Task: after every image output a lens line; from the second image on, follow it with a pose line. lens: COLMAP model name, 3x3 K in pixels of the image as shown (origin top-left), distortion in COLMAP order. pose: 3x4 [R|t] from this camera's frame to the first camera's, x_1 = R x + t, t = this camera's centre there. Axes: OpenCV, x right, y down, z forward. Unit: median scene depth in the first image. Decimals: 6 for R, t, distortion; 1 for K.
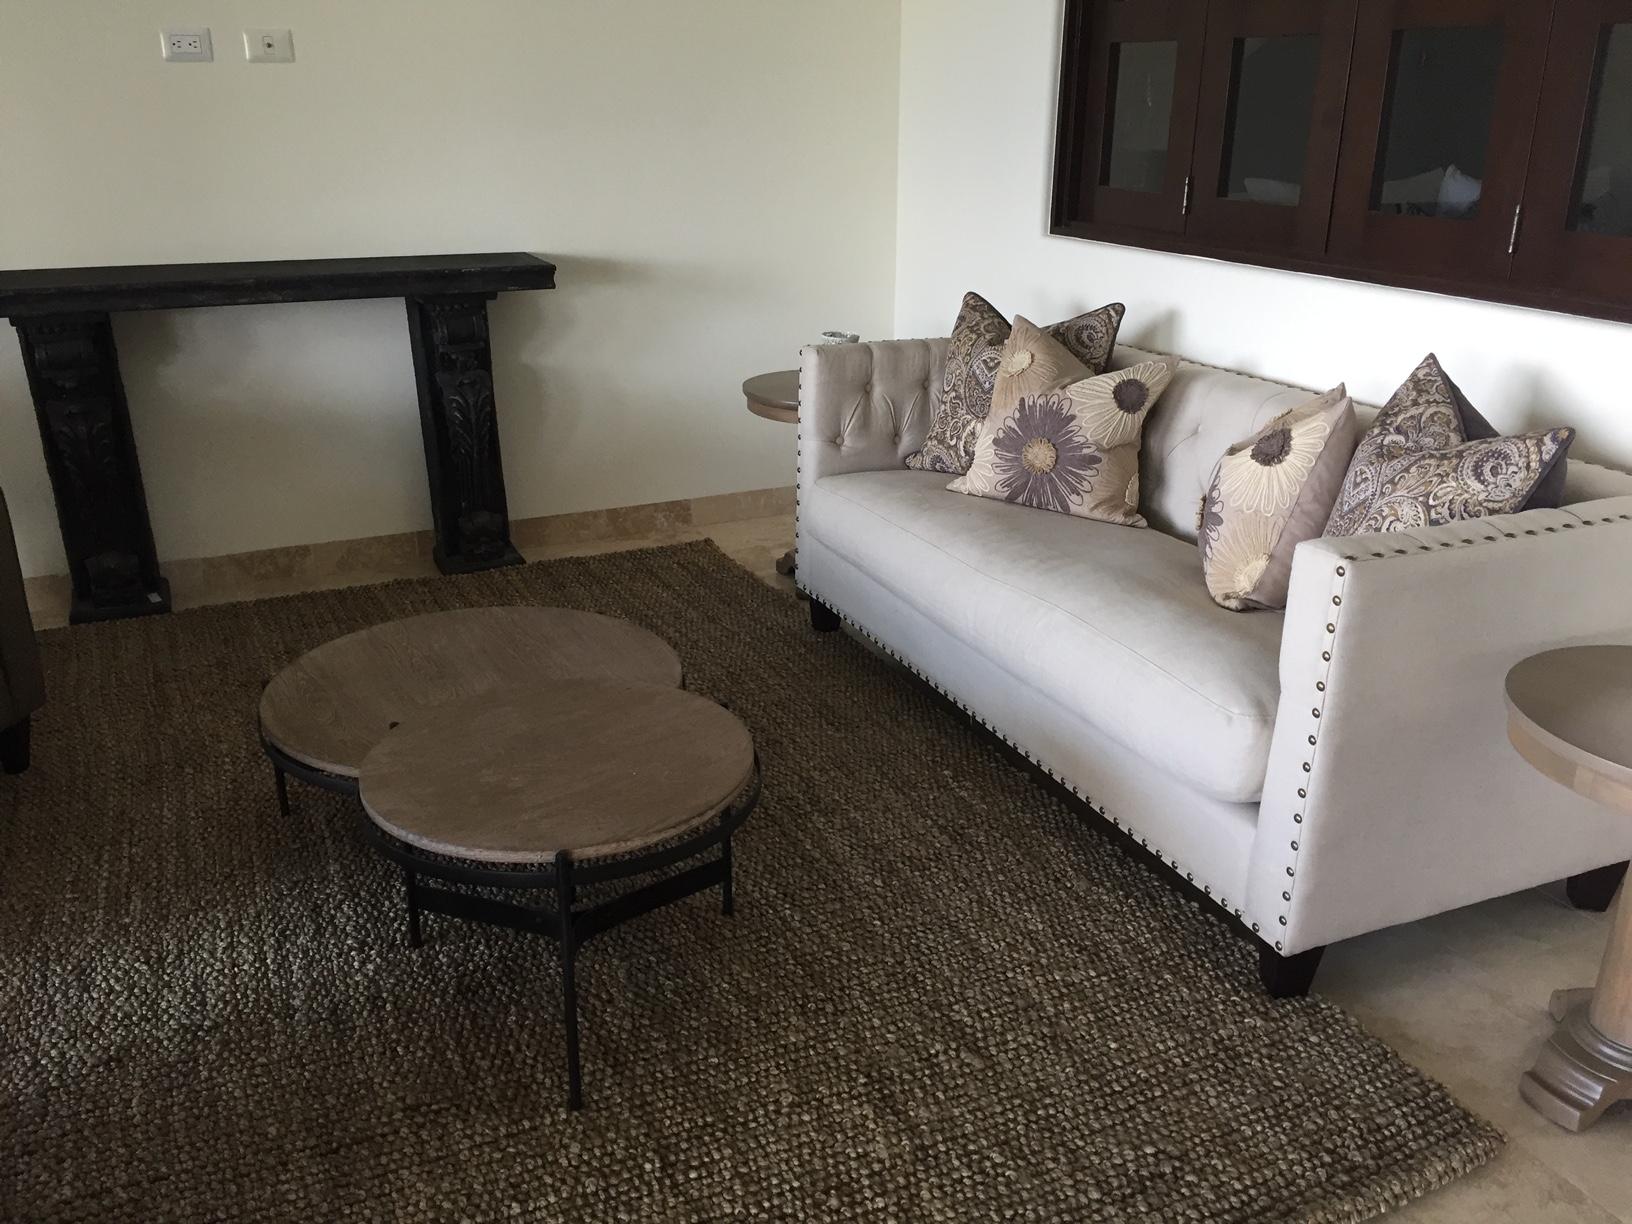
lens RADIAL K [[1385.7, 0, 813.6], [0, 1385.7, 606.5], [0, 0, 1]] dist [0.065449, -0.082473]
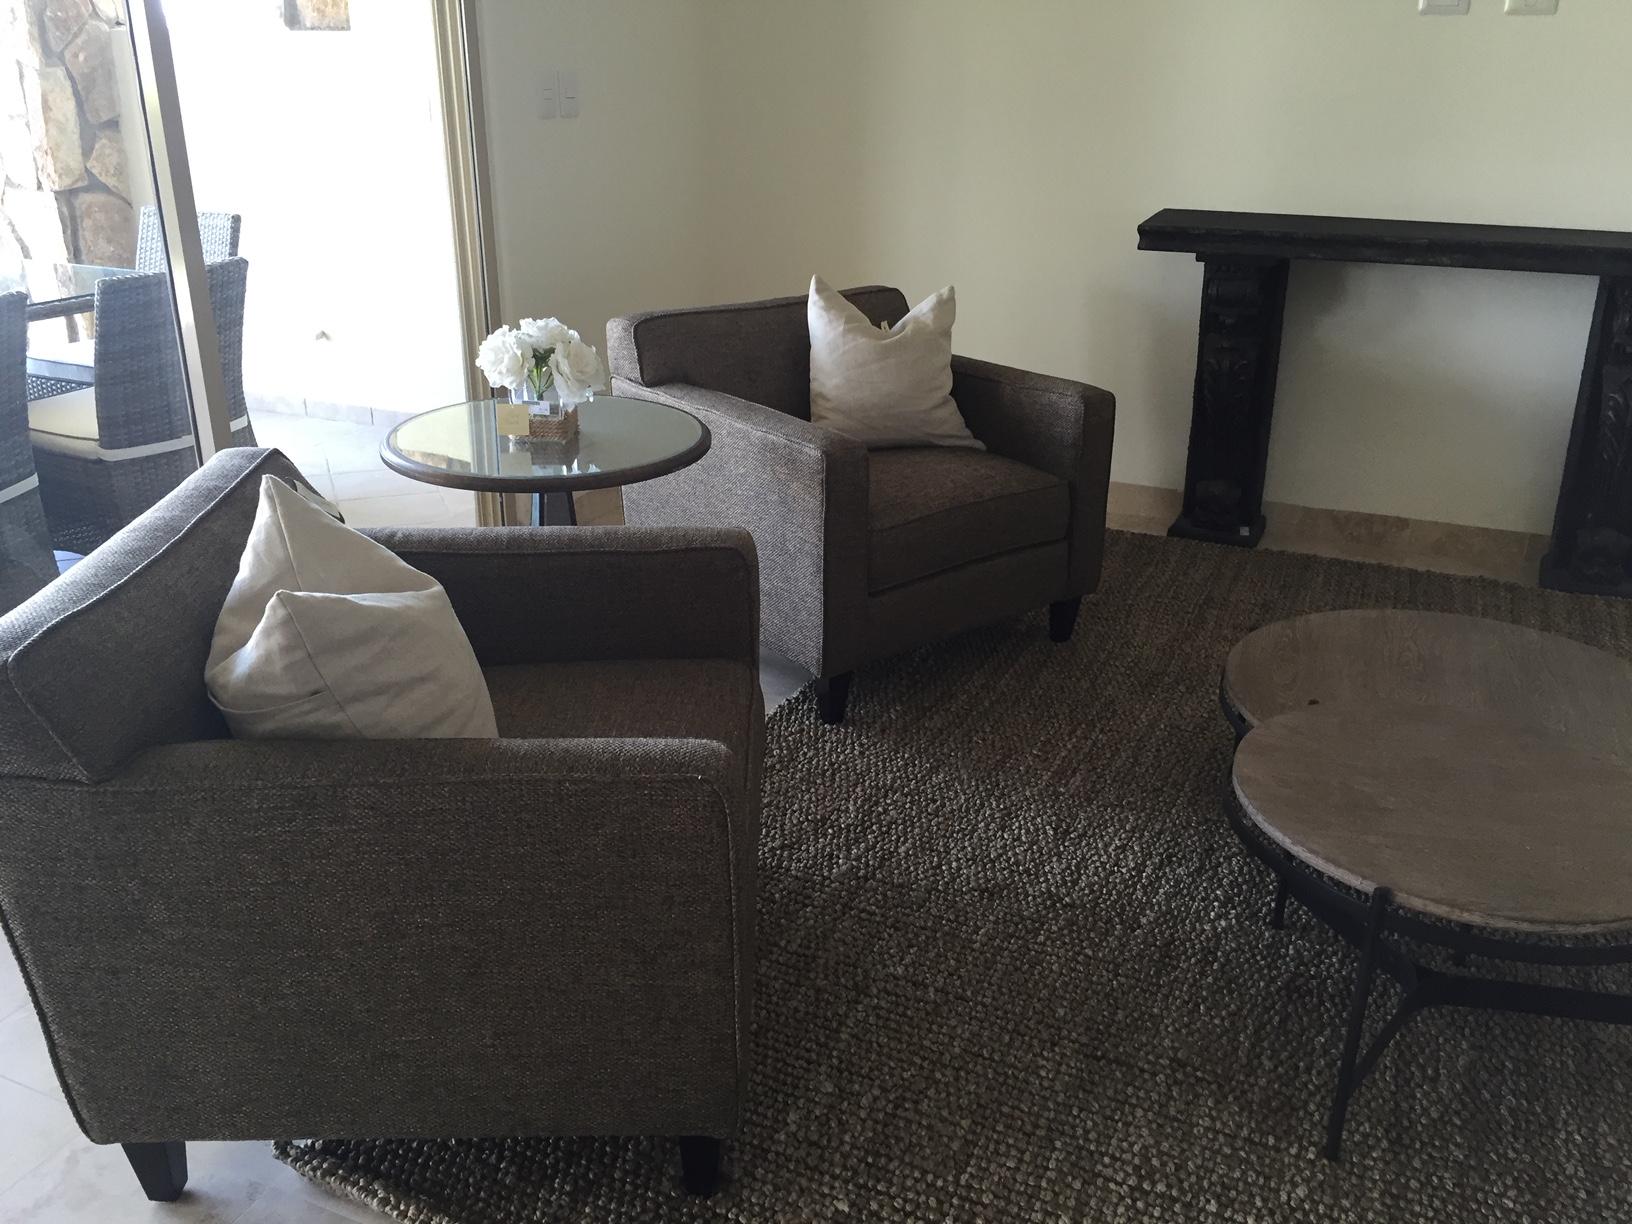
lens RADIAL K [[1385.7, 0, 814.7], [0, 1385.7, 609.7], [0, 0, 1]] dist [0.065449, -0.082473]
pose [[0.646957, 0.287645, -0.706192, 0.140412], [-0.268404, 0.952755, 0.142185, -0.021287], [0.713727, 0.097558, 0.693597, 0.074615]]
